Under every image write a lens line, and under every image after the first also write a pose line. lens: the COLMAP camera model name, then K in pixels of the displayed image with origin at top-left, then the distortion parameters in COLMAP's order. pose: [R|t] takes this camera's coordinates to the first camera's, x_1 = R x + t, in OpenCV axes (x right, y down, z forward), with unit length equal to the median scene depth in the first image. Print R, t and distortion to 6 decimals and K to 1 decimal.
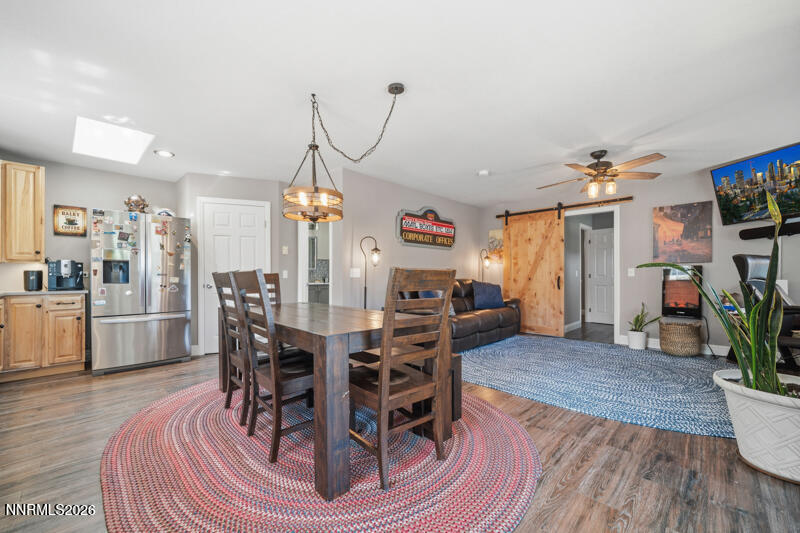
lens RADIAL K [[322.4, 0, 395.5], [0, 322.4, 271.0], [0, 0, 1]] dist [-0.000982, -0.000206]
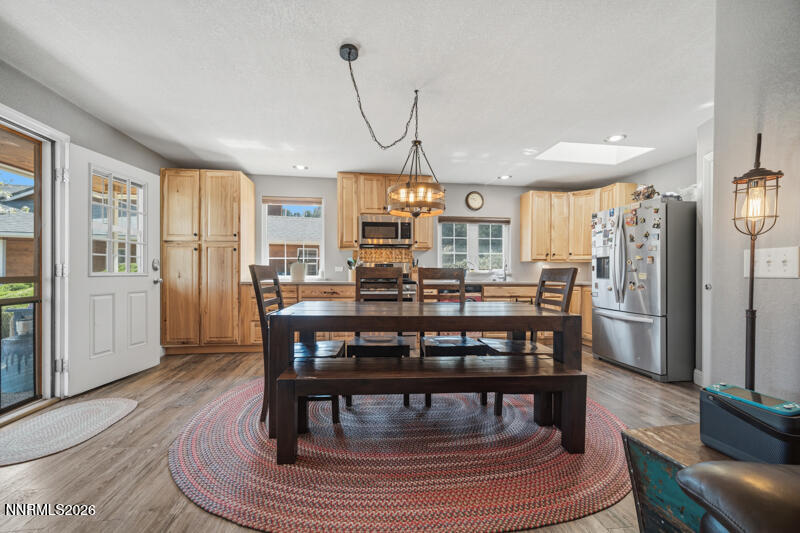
lens RADIAL K [[322.4, 0, 395.5], [0, 322.4, 271.0], [0, 0, 1]] dist [-0.000982, -0.000206]
pose [[-0.618738, -0.000632, -0.785597, 0.408231], [0.008341, 0.999938, -0.007373, 0.016431], [0.785553, -0.011115, -0.618694, 1.110925]]
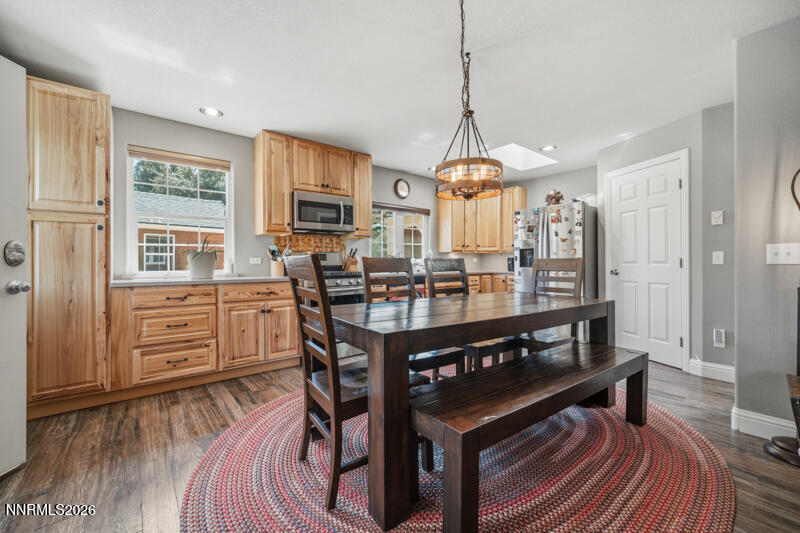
lens RADIAL K [[327.6, 0, 397.4], [0, 327.6, 261.9], [0, 0, 1]] dist [-0.000610, -0.000277]
pose [[-0.118709, 0.002370, -0.992926, 0.455058], [0.019484, 0.999810, 0.000058, 0.008517], [0.992738, -0.019339, -0.118733, 0.644419]]
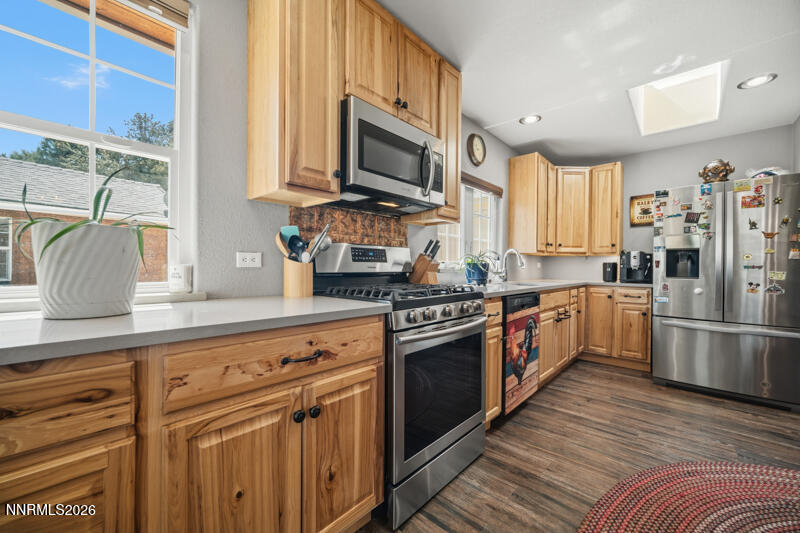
lens RADIAL K [[318.9, 0, 392.3], [0, 318.9, 267.3], [0, 0, 1]] dist [-0.002294, 0.000243]
pose [[0.018591, 0.005971, -0.999809, -0.089086], [0.005242, 0.999968, 0.006069, 0.004132], [0.999813, -0.005354, 0.018559, 0.262121]]
